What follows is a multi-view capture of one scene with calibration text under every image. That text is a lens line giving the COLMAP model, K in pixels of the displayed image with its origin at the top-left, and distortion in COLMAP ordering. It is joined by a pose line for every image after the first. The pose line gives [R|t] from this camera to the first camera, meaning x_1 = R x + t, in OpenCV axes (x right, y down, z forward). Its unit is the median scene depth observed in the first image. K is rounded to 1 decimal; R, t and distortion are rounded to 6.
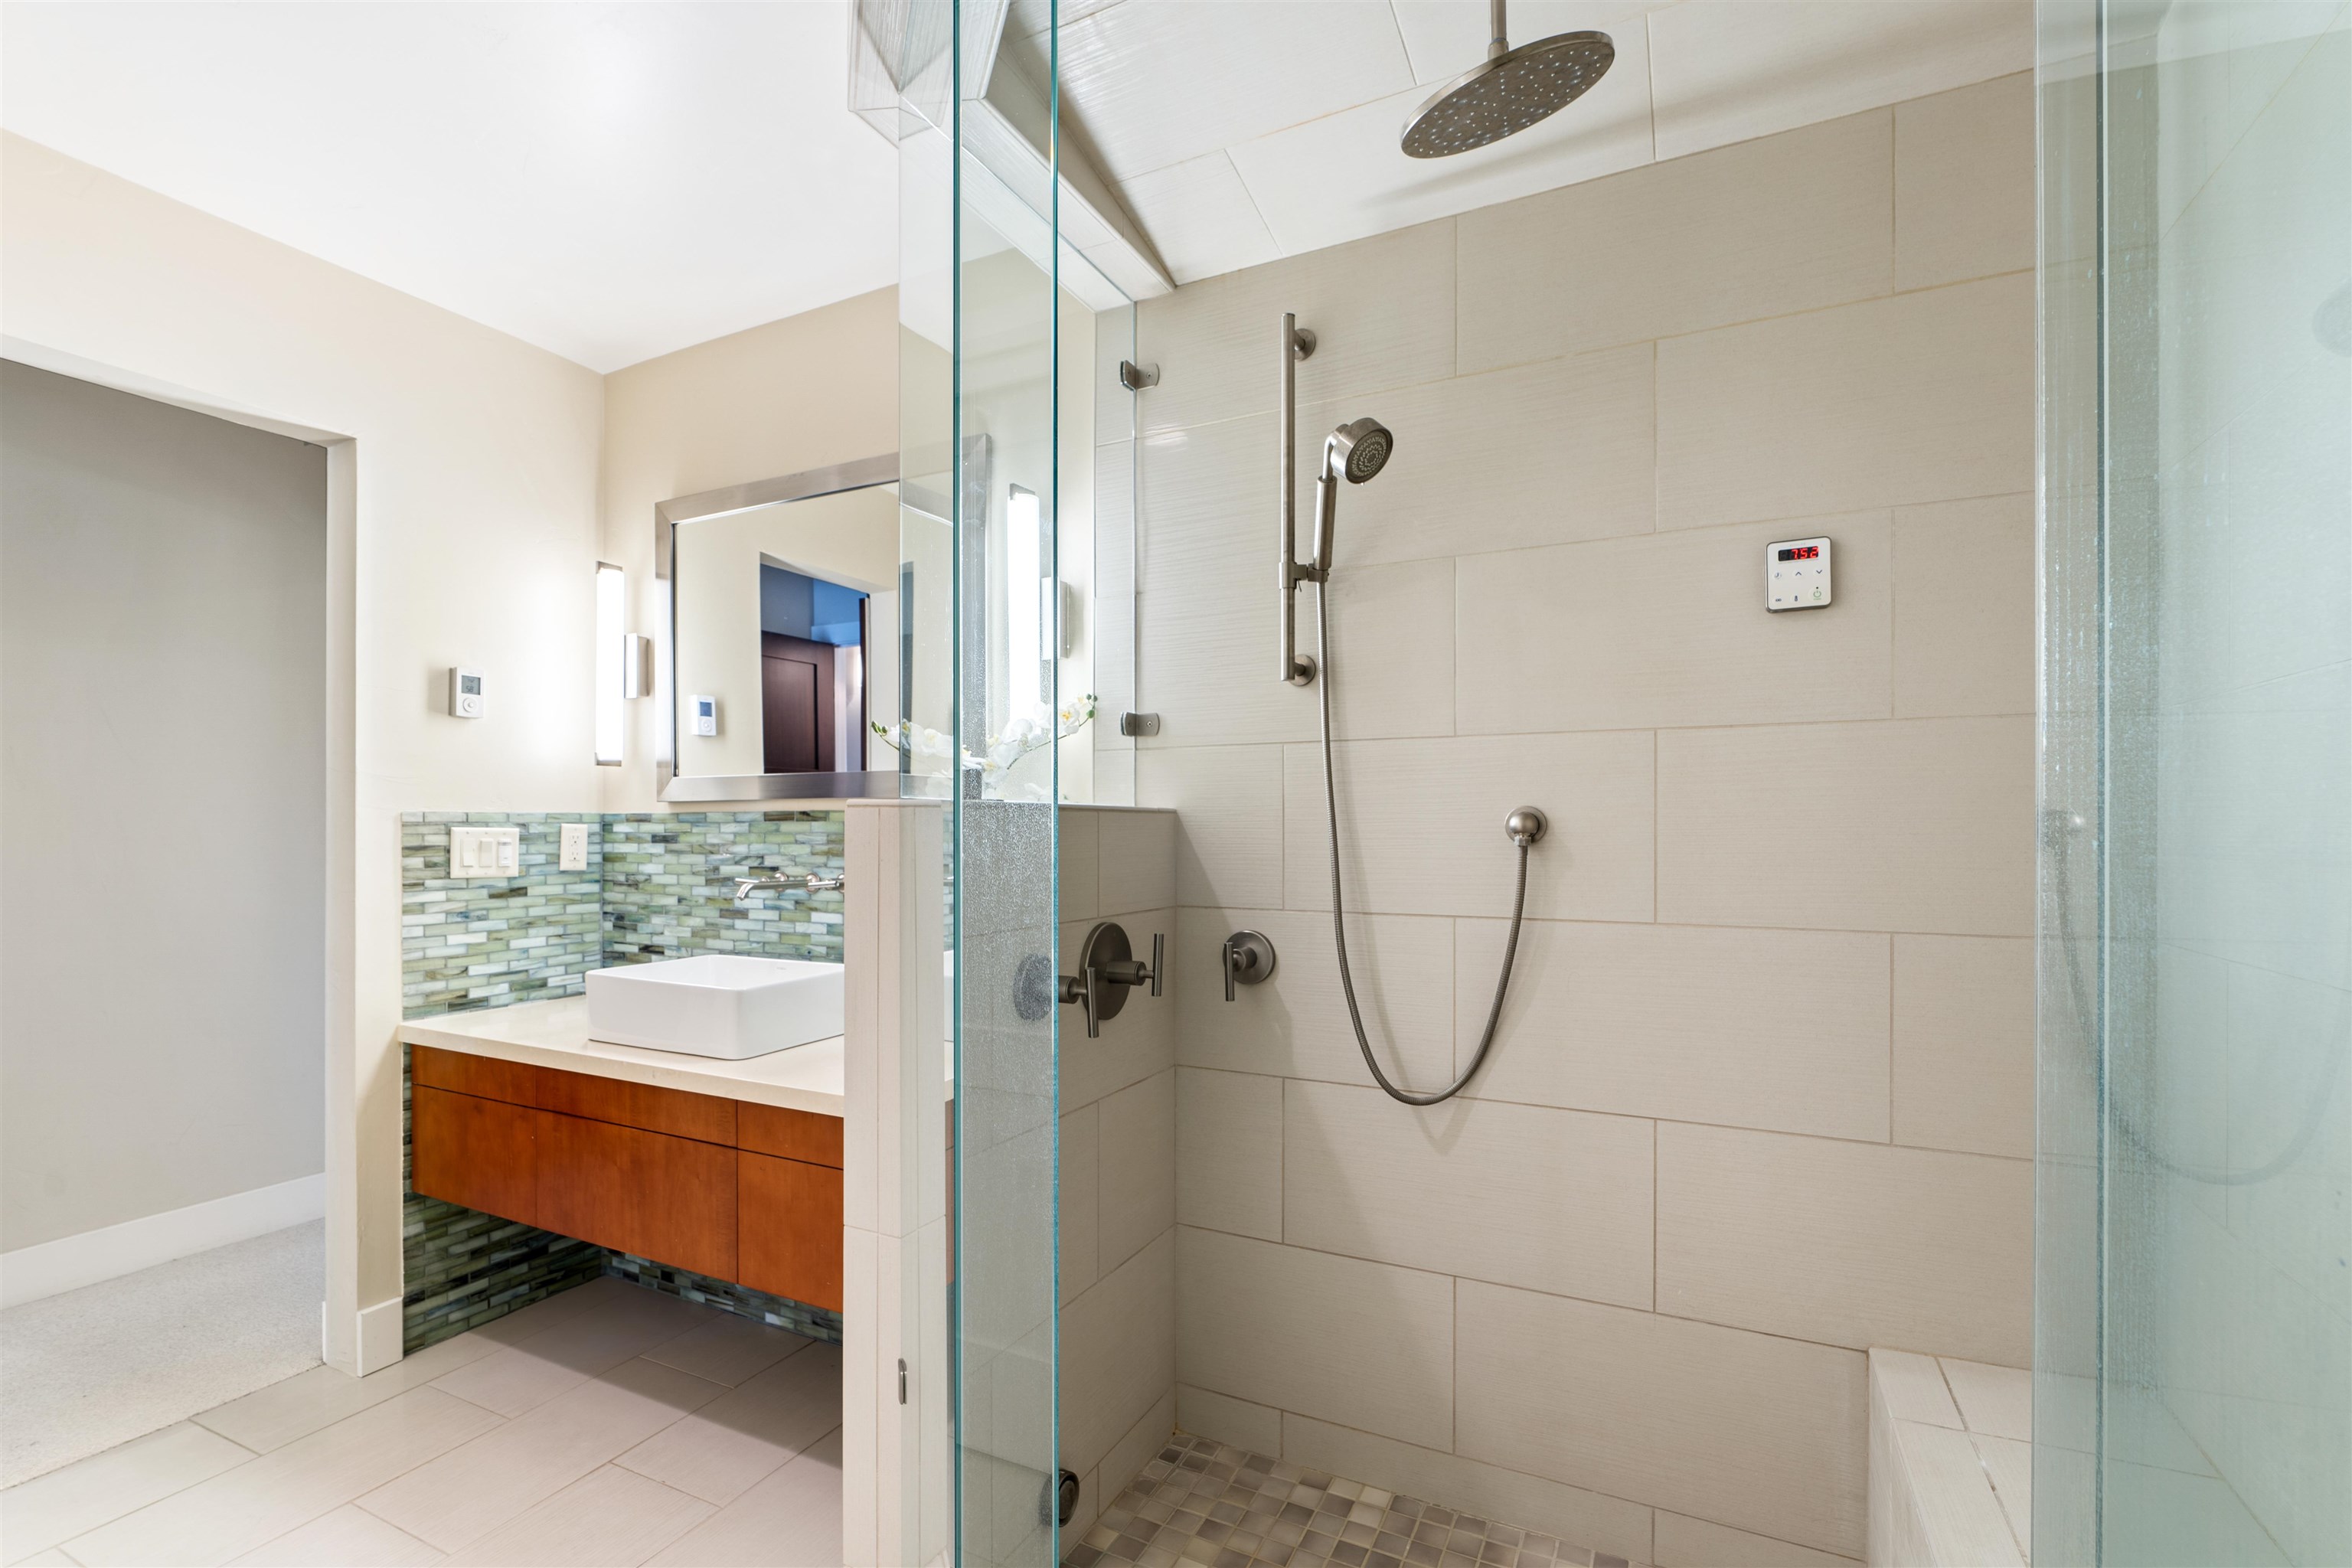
lens RADIAL K [[1056.1, 0, 1173.0], [0, 1056.1, 827.0], [0, 0, 1]] dist [-0.000848, -0.000295]
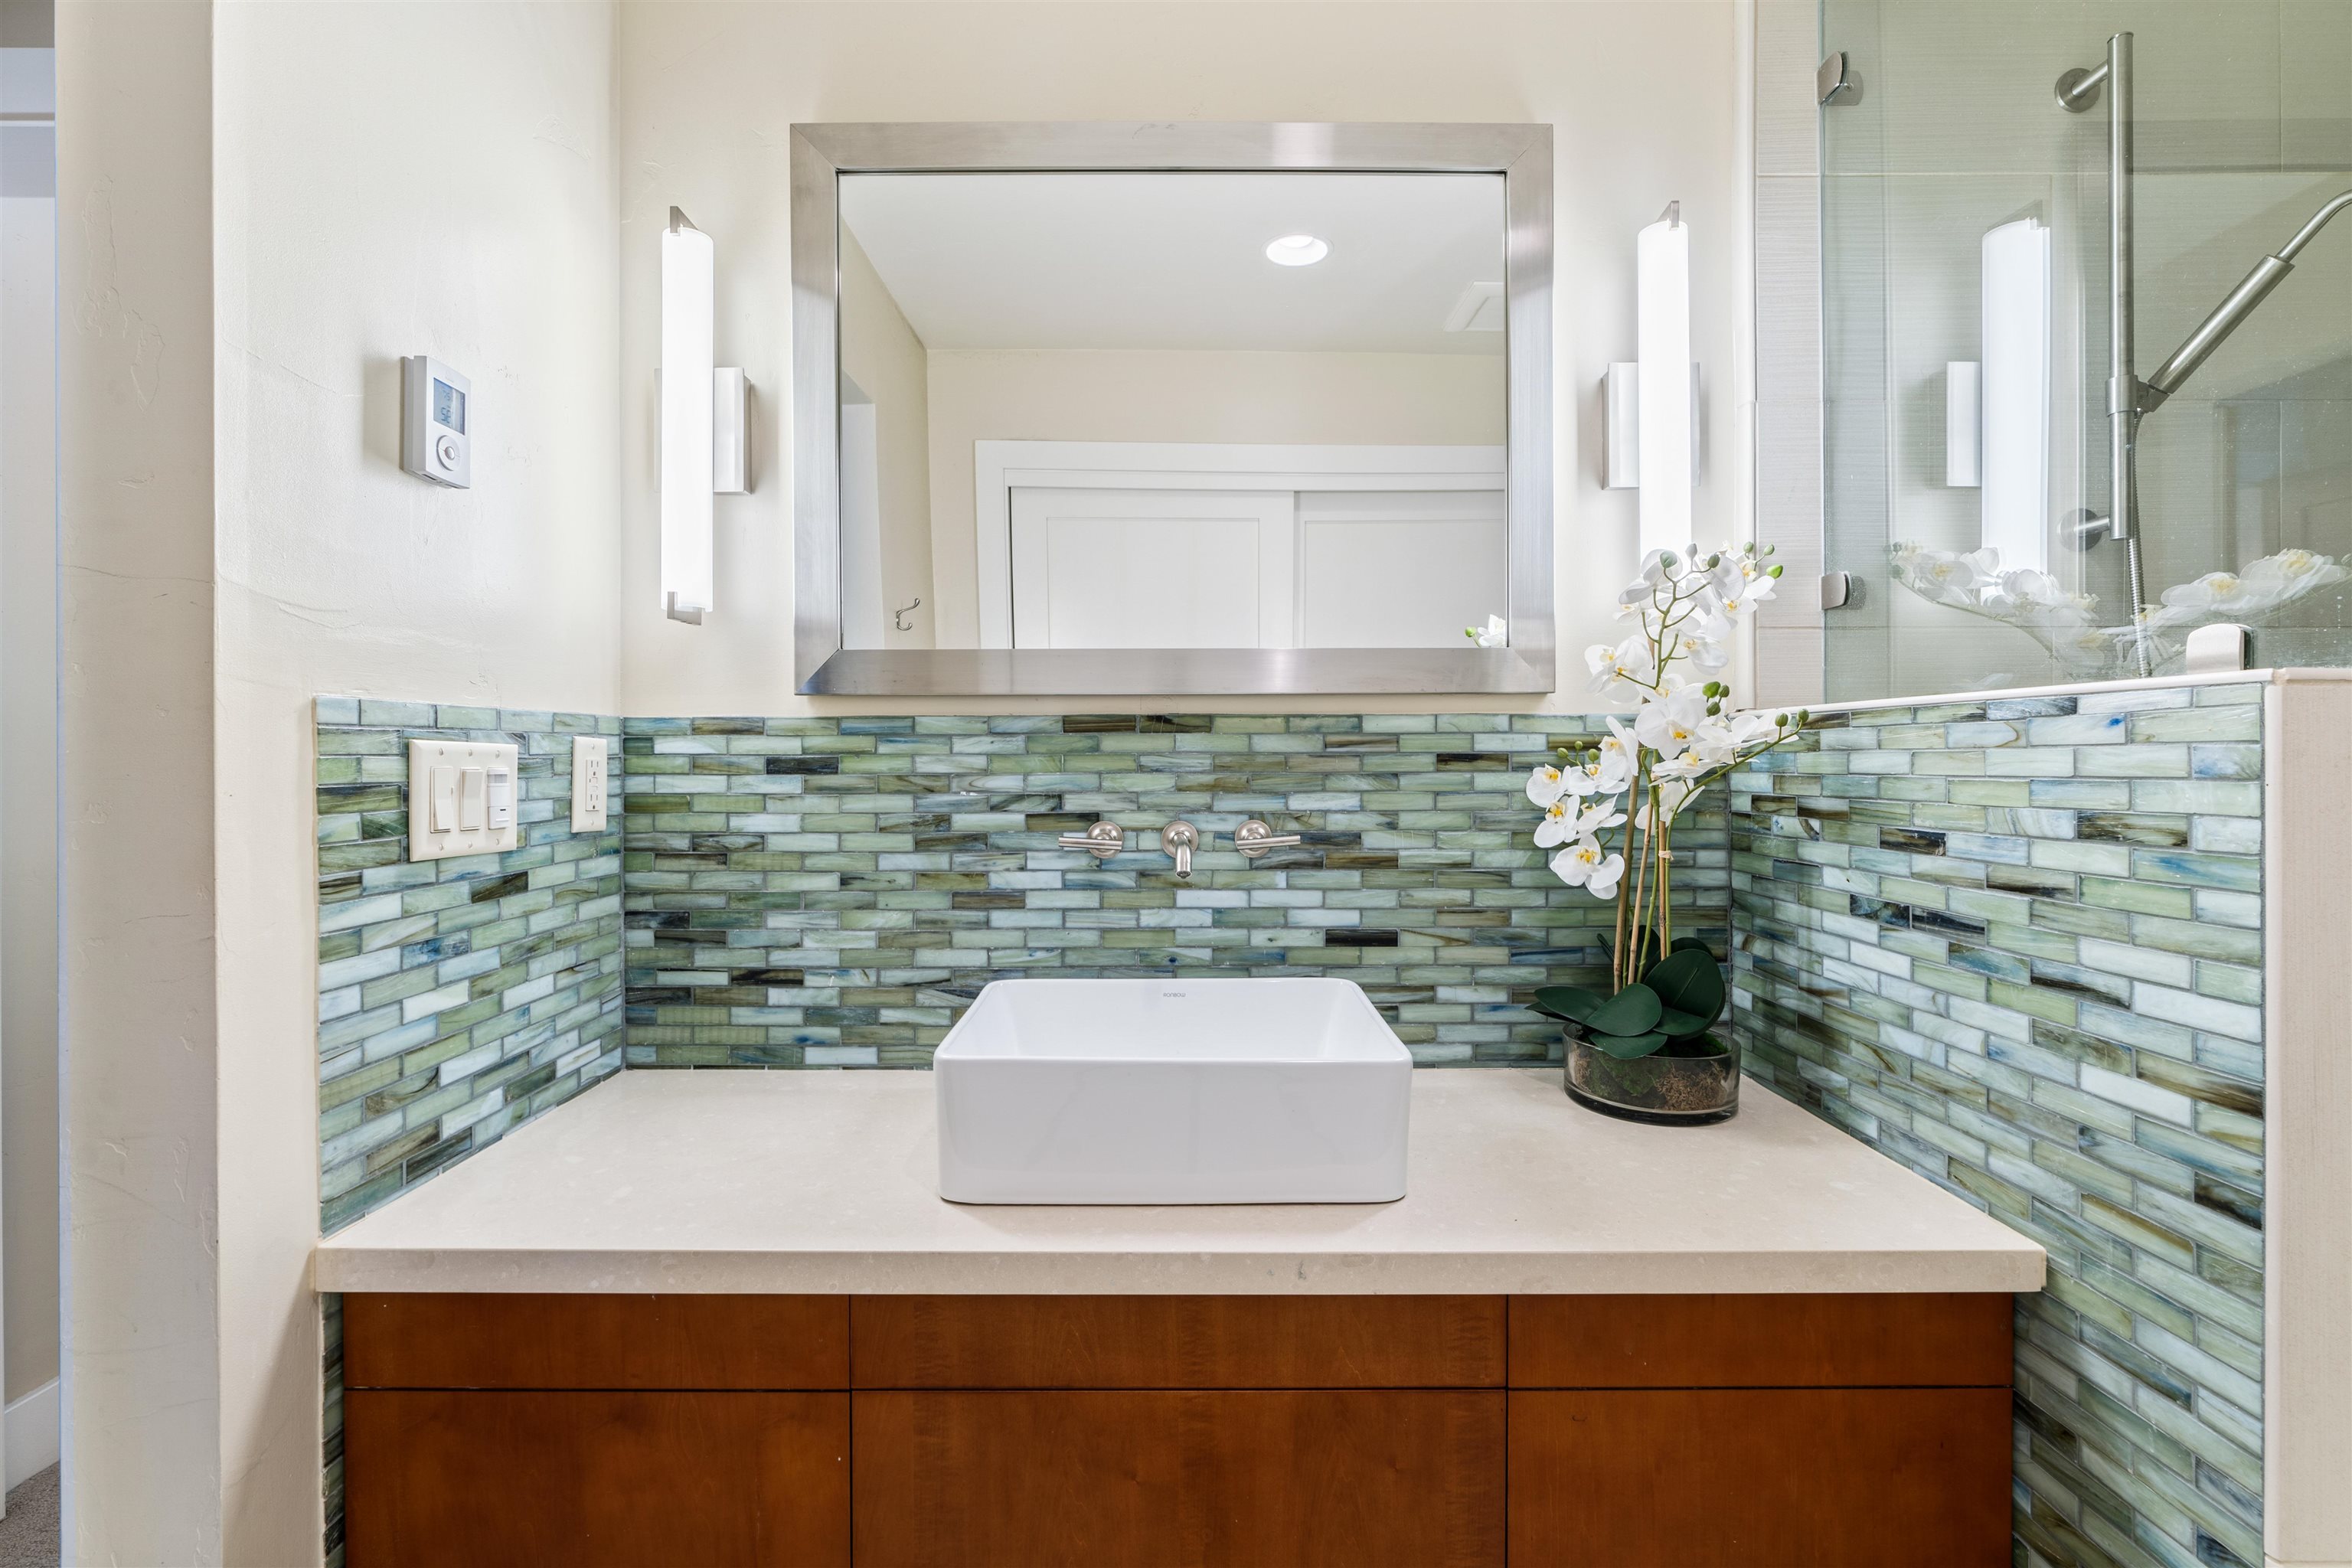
lens RADIAL K [[1011.6, 0, 1176.6], [0, 1011.6, 760.4], [0, 0, 1]] dist [-0.002630, -0.000012]
pose [[0.891635, -0.003123, 0.452745, -0.569146], [0.002238, 0.999994, 0.002490, 0.007942], [-0.452750, -0.001207, 0.891637, 0.486347]]
